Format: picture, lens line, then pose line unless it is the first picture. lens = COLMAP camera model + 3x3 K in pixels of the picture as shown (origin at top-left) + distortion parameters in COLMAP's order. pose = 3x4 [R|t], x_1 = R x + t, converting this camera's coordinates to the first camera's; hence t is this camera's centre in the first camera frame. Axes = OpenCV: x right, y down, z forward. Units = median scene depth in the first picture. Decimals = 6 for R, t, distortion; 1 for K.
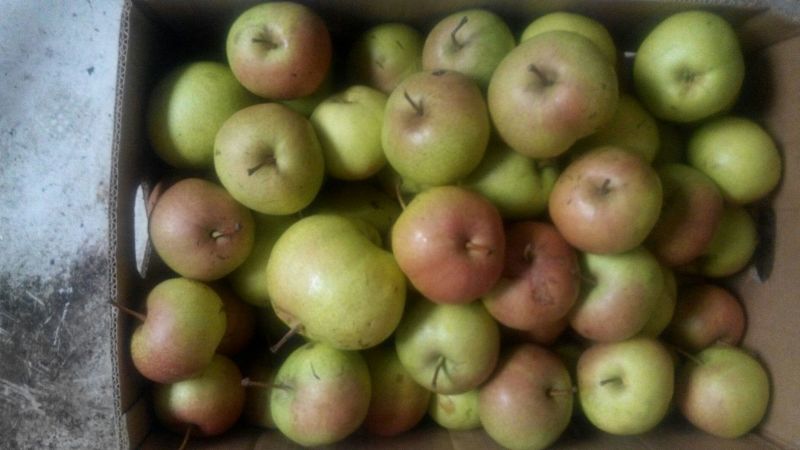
lens RADIAL K [[652.8, 0, 400.0], [0, 652.8, 225.0], [0, 0, 1]] dist [0.034708, -0.013083]
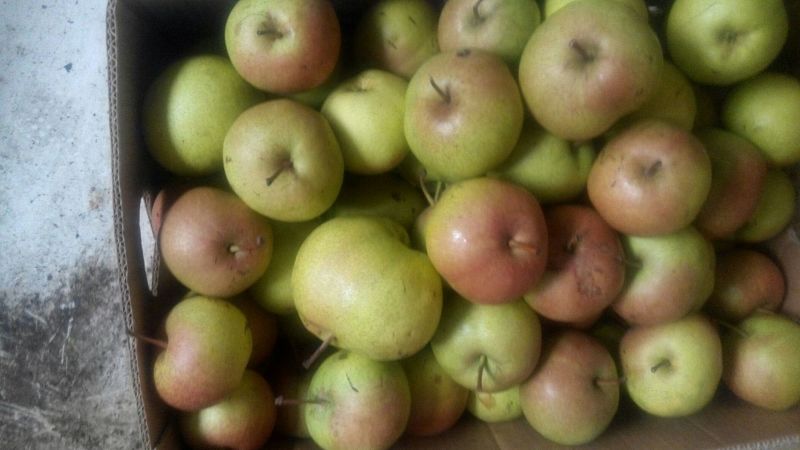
lens RADIAL K [[652.8, 0, 400.0], [0, 652.8, 225.0], [0, 0, 1]] dist [0.034708, -0.013083]
pose [[0.996857, -0.074775, 0.026174, -0.067202], [0.072574, 0.994402, 0.076800, -0.068752], [-0.031770, -0.074659, 0.996703, 0.076370]]
